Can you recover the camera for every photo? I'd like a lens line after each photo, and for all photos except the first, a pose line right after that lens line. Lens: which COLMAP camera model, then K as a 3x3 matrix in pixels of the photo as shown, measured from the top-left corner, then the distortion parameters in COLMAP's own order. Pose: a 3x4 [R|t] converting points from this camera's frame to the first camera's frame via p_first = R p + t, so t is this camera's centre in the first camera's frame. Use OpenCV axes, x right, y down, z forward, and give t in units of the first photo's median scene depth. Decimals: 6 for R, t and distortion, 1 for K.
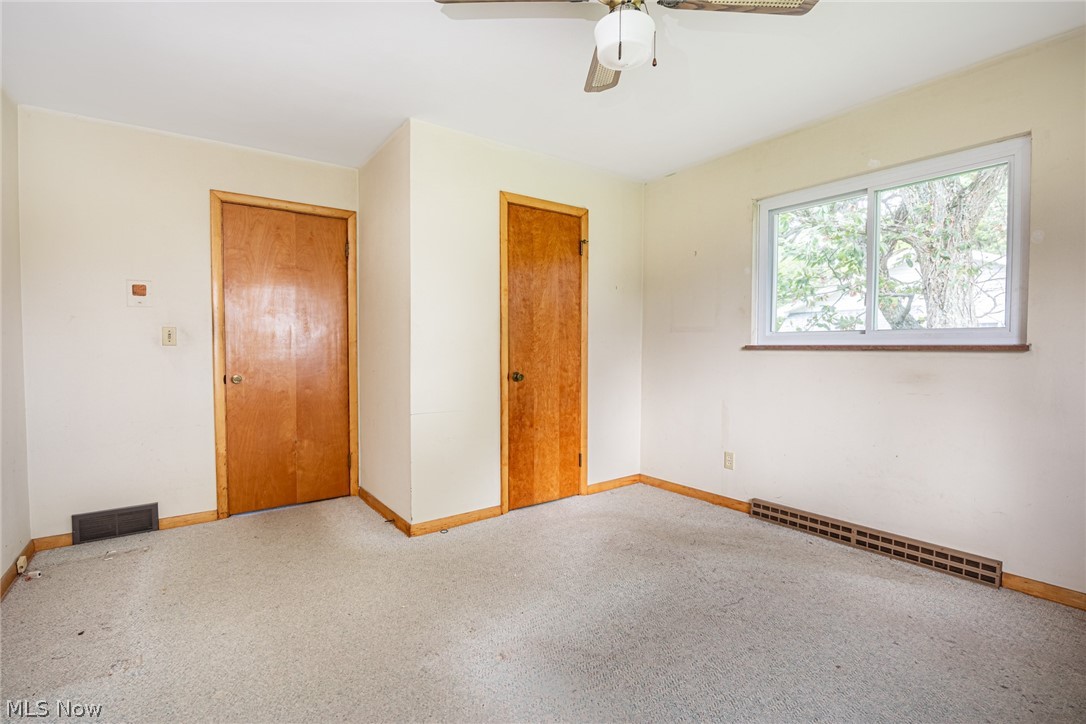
lens RADIAL K [[512.1, 0, 540.5], [0, 512.1, 360.1], [0, 0, 1]] dist [-0.004336, 0.000030]
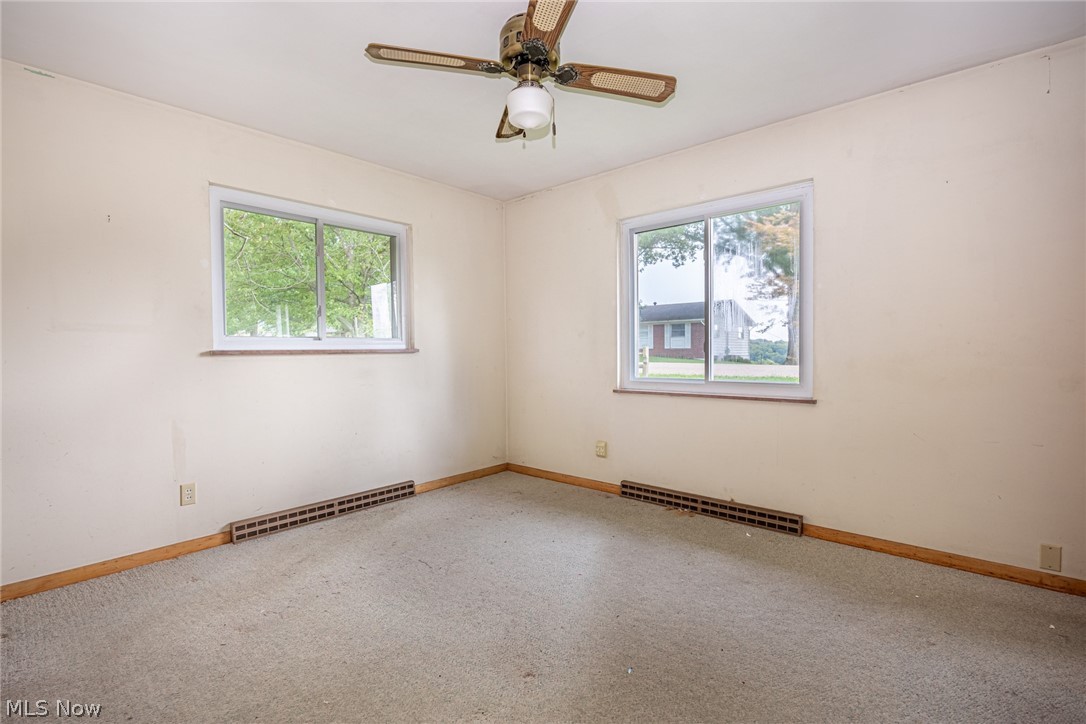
lens RADIAL K [[512.1, 0, 550.1], [0, 512.1, 356.2], [0, 0, 1]] dist [-0.004336, 0.000030]
pose [[-0.235091, -0.010318, 0.971919, -0.660389], [0.038300, 0.999069, 0.019870, -0.017366], [-0.971218, 0.041896, -0.234477, 0.766669]]
